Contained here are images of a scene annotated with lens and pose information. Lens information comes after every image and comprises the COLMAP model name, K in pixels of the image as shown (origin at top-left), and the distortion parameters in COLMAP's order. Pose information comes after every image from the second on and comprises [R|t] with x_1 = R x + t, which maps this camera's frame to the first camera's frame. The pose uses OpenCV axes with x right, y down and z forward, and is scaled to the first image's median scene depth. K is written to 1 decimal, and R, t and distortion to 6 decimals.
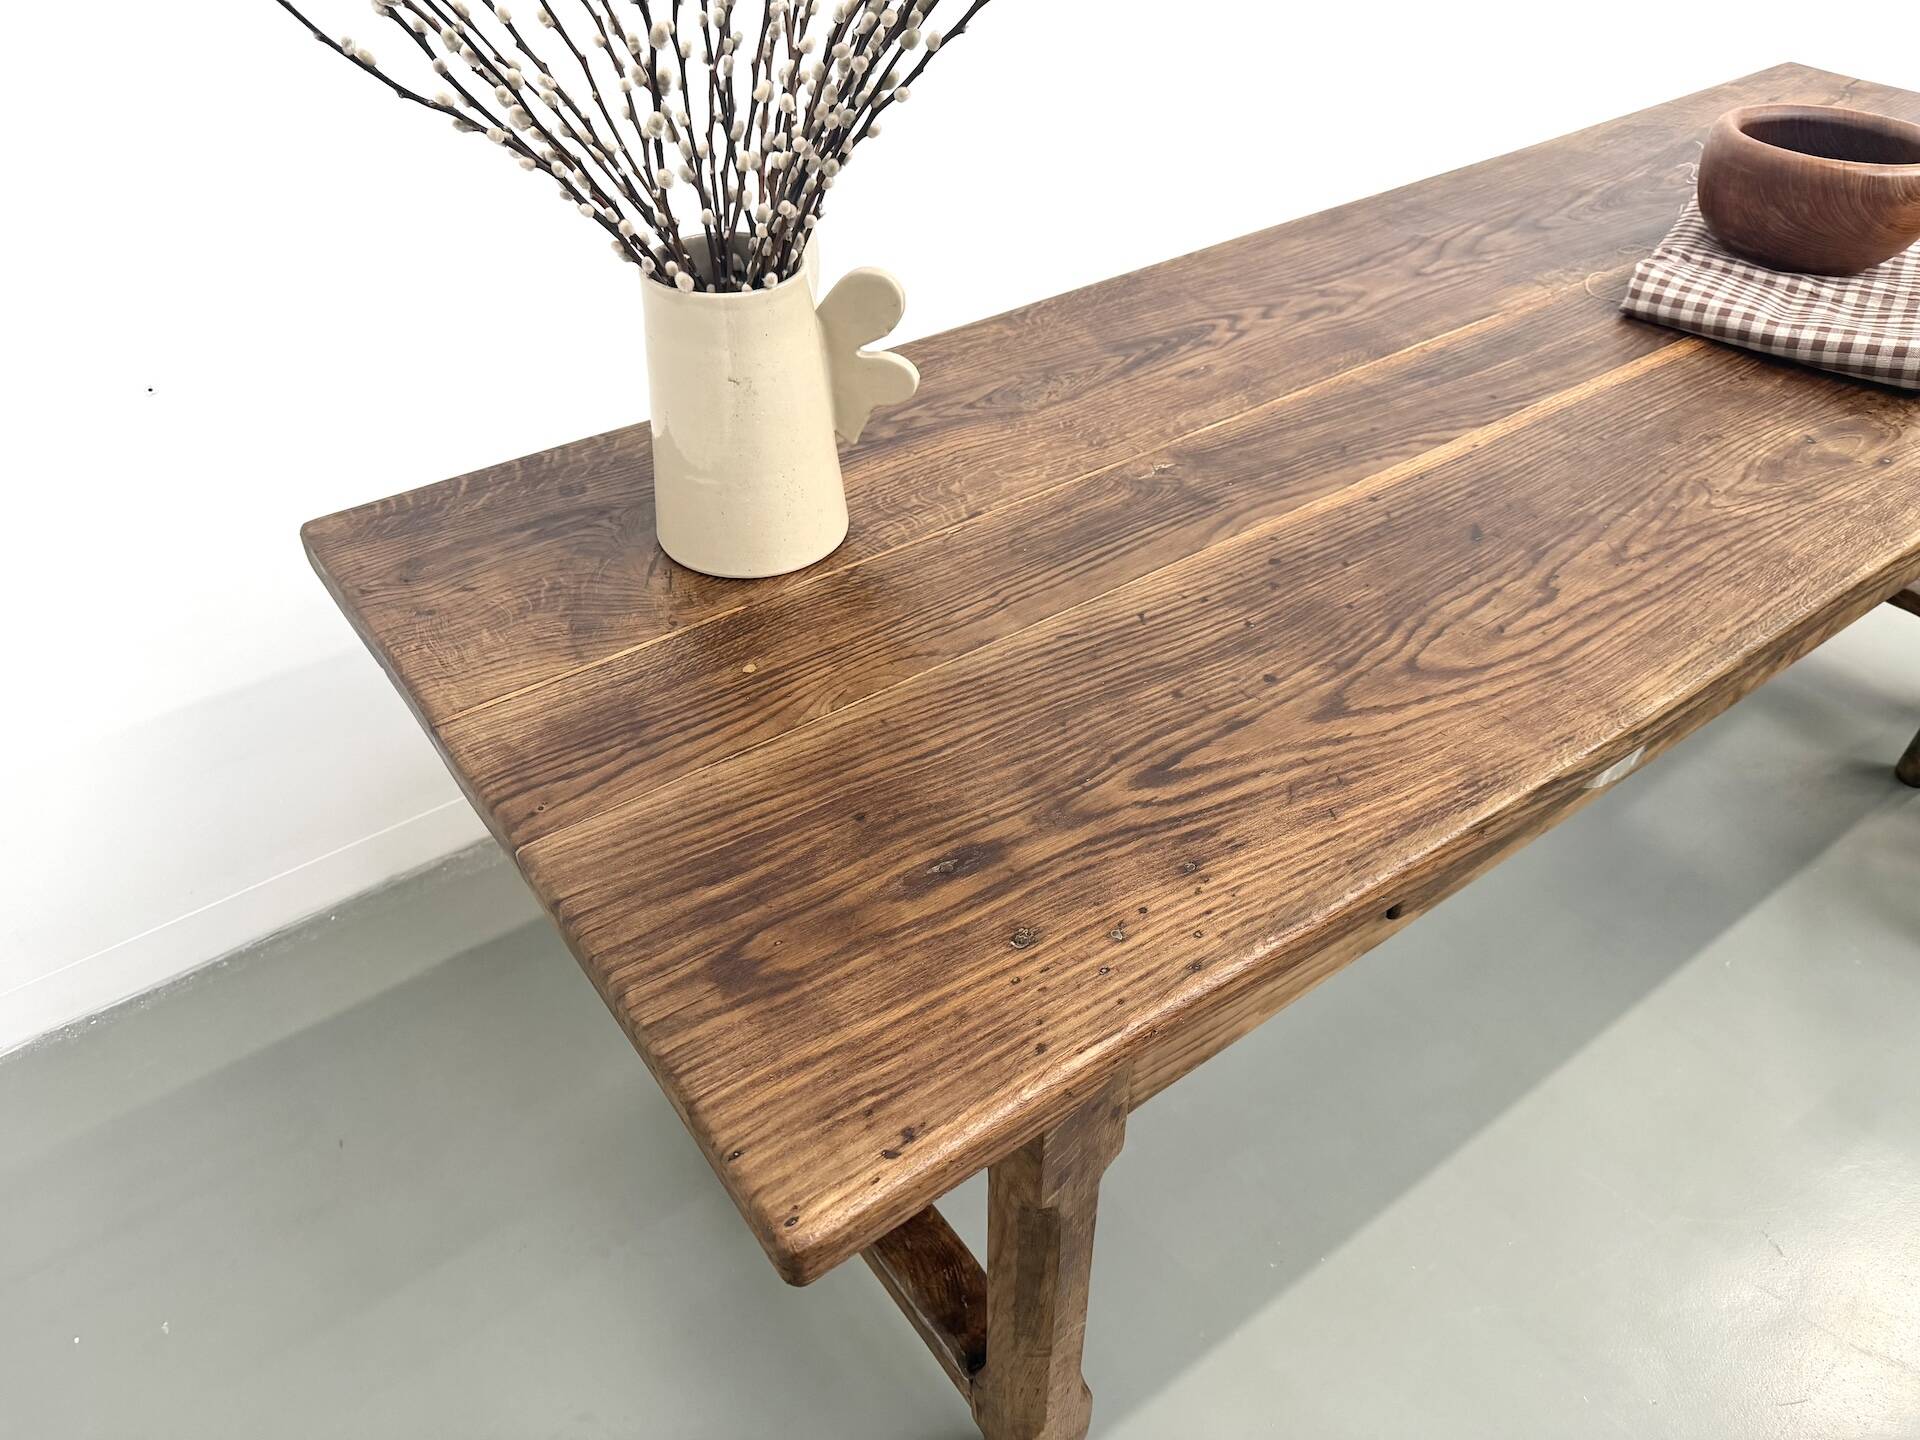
lens RADIAL K [[1338.9, 0, 960.0], [0, 1338.9, 720.0], [0, 0, 1]] dist [0.024167, -0.035959]
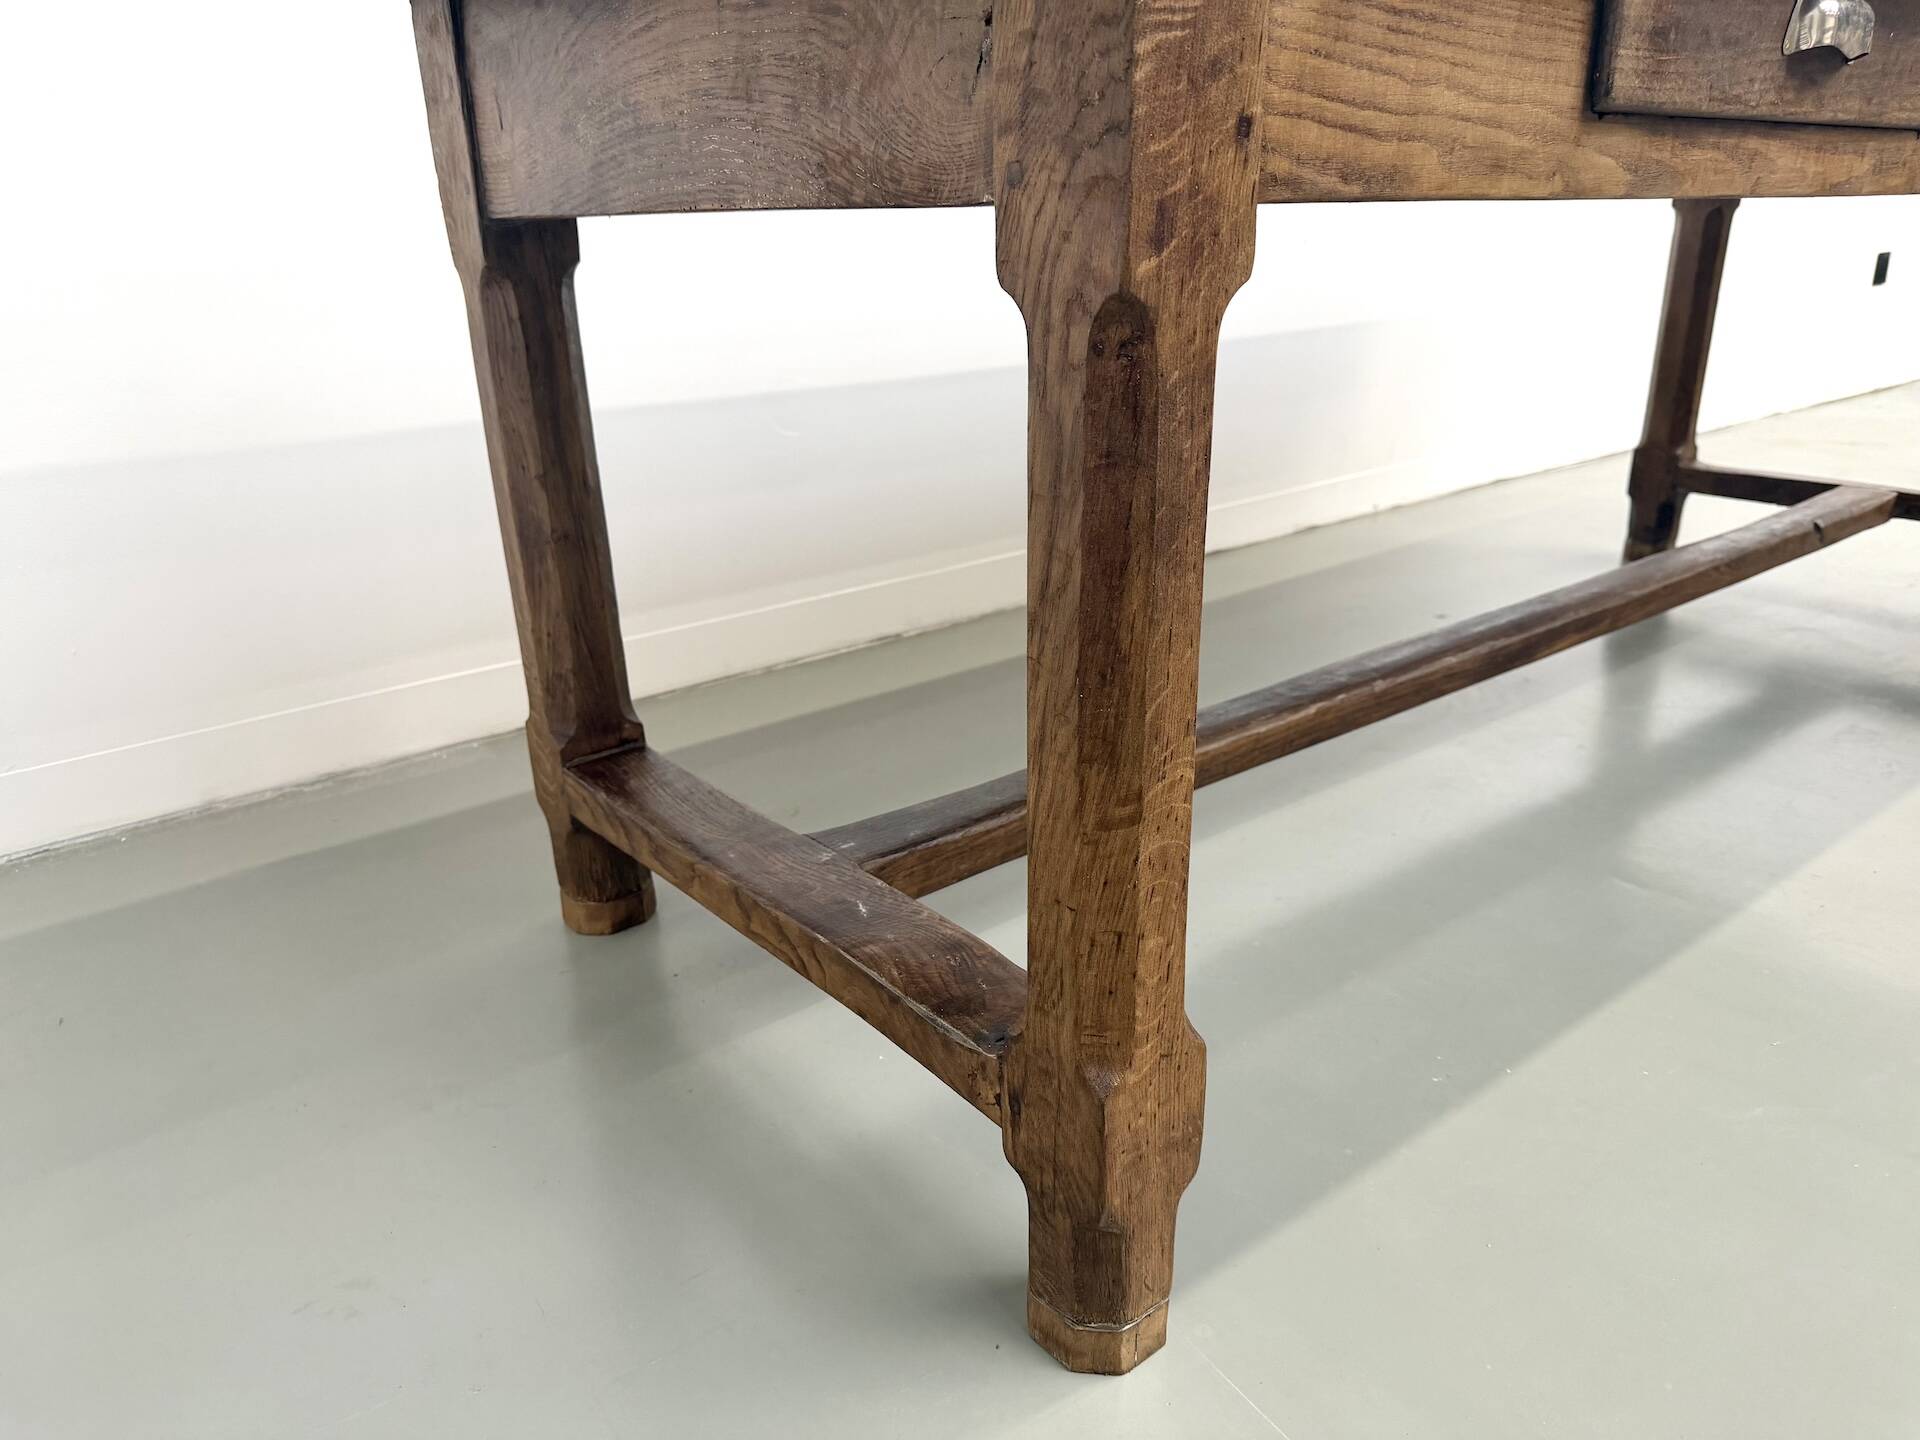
lens RADIAL K [[1311.1, 0, 960.0], [0, 1311.1, 720.0], [0, 0, 1]] dist [0.141520, -0.225658]
pose [[0.999100, -0.022989, 0.035651, -0.032410], [0.033167, 0.947293, -0.318646, 0.644395], [-0.026446, 0.319541, 0.947203, 0.467932]]
